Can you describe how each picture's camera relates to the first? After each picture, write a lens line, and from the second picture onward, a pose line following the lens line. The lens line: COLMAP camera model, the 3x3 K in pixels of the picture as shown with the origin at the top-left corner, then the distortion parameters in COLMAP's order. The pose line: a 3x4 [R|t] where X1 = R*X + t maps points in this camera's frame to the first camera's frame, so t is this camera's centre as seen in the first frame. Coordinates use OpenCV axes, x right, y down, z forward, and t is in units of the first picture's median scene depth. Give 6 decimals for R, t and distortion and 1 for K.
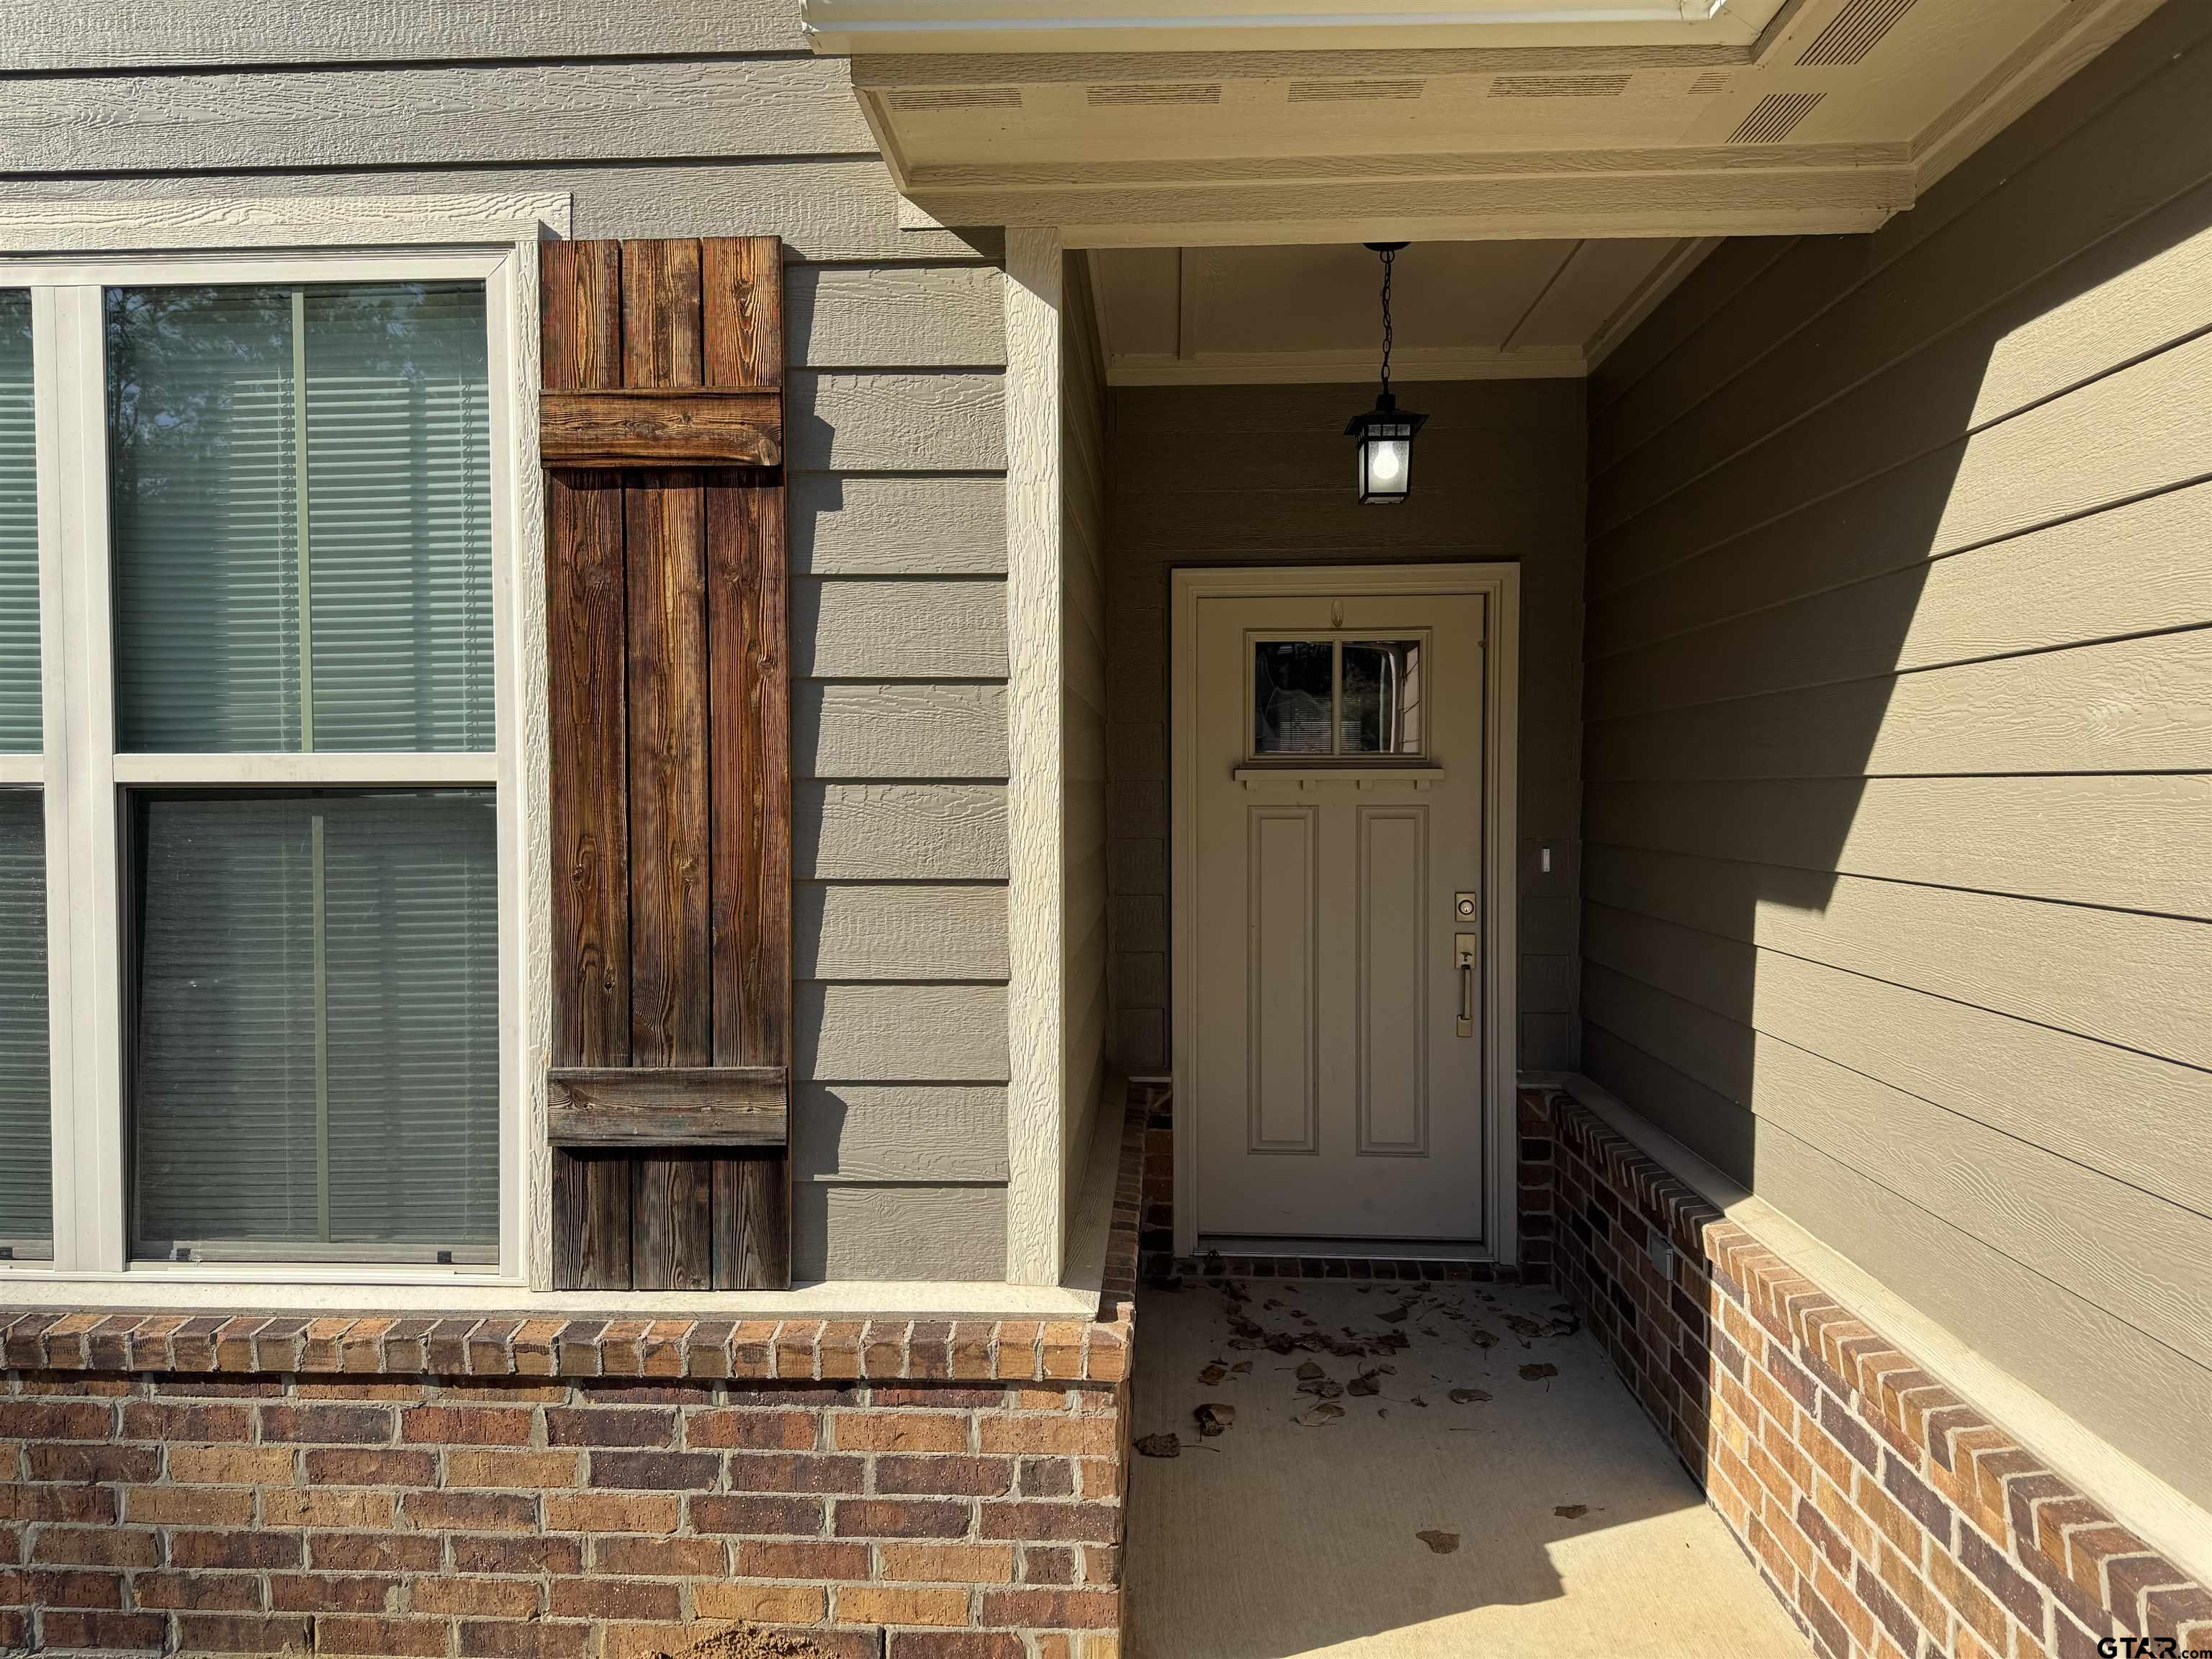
lens RADIAL K [[1564.5, 0, 1134.4], [0, 1564.5, 831.3], [0, 0, 1]] dist [0.009353, -0.021429]
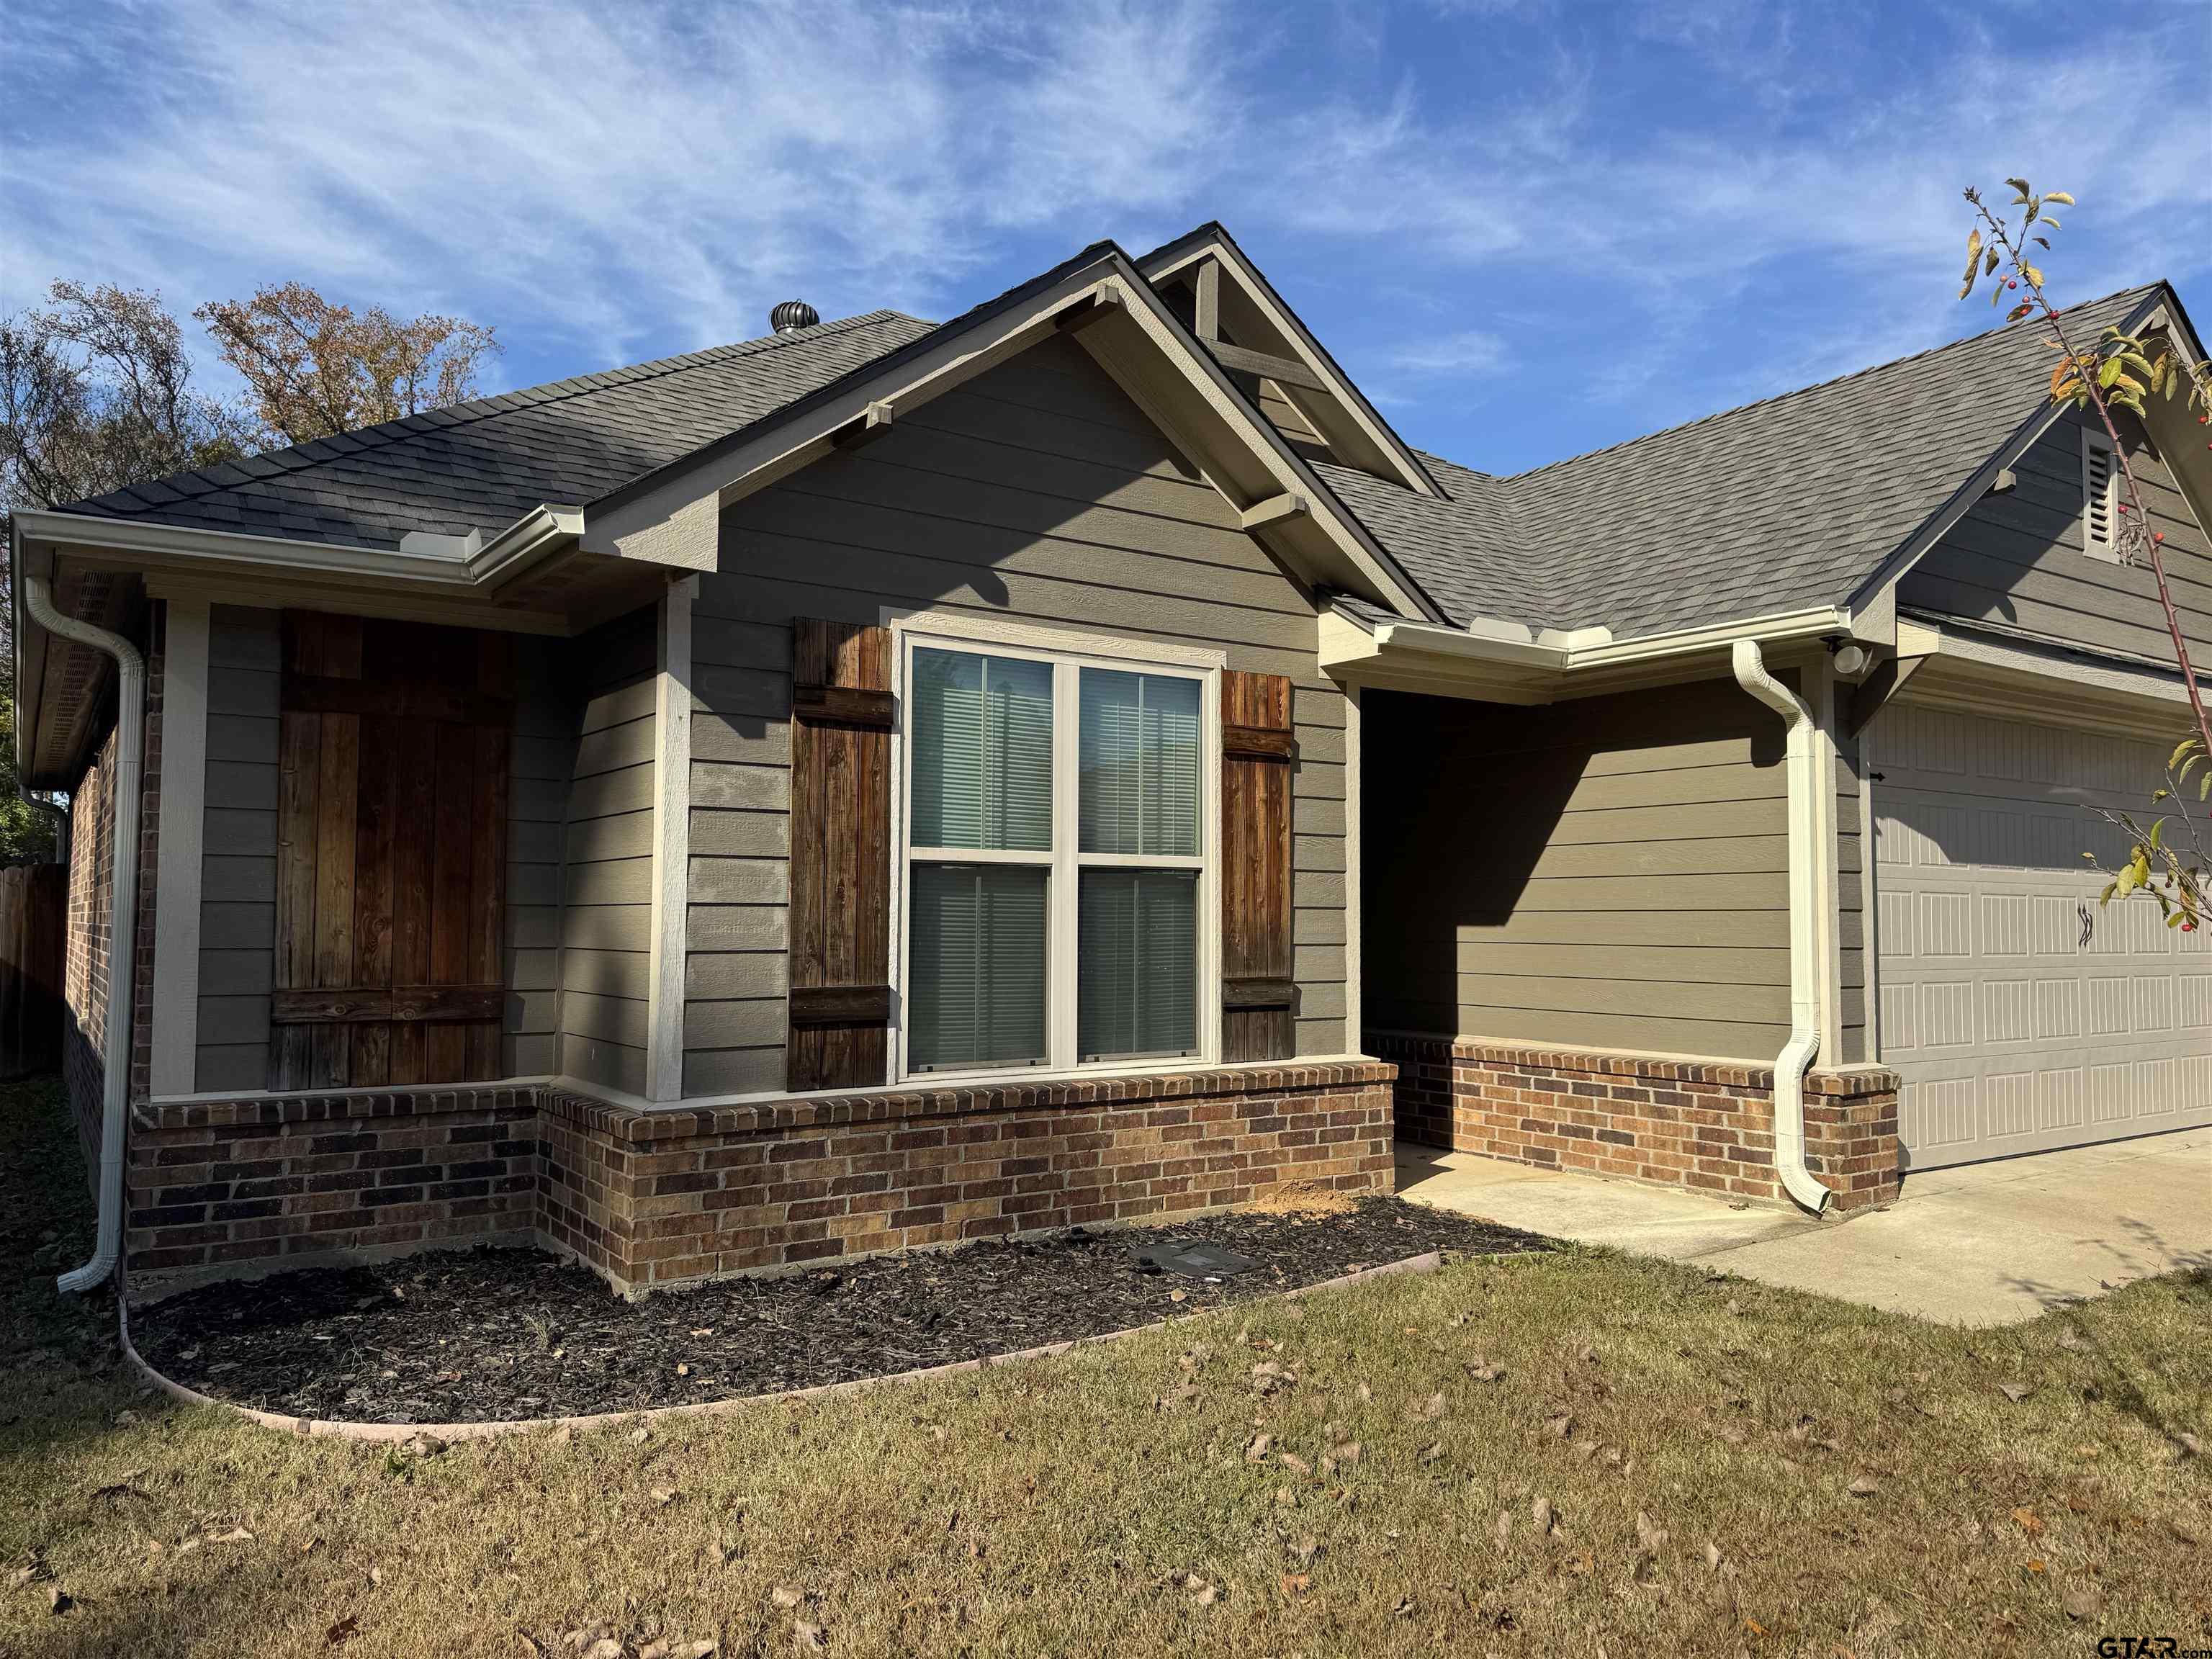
lens RADIAL K [[1575.6, 0, 1080.9], [0, 1575.6, 819.3], [0, 0, 1]] dist [0.070462, -0.083999]
pose [[0.805325, 0.044423, 0.591166, -2.177357], [0.011741, 0.995798, -0.090823, 0.126609], [-0.592717, 0.080082, 0.801420, -1.021415]]
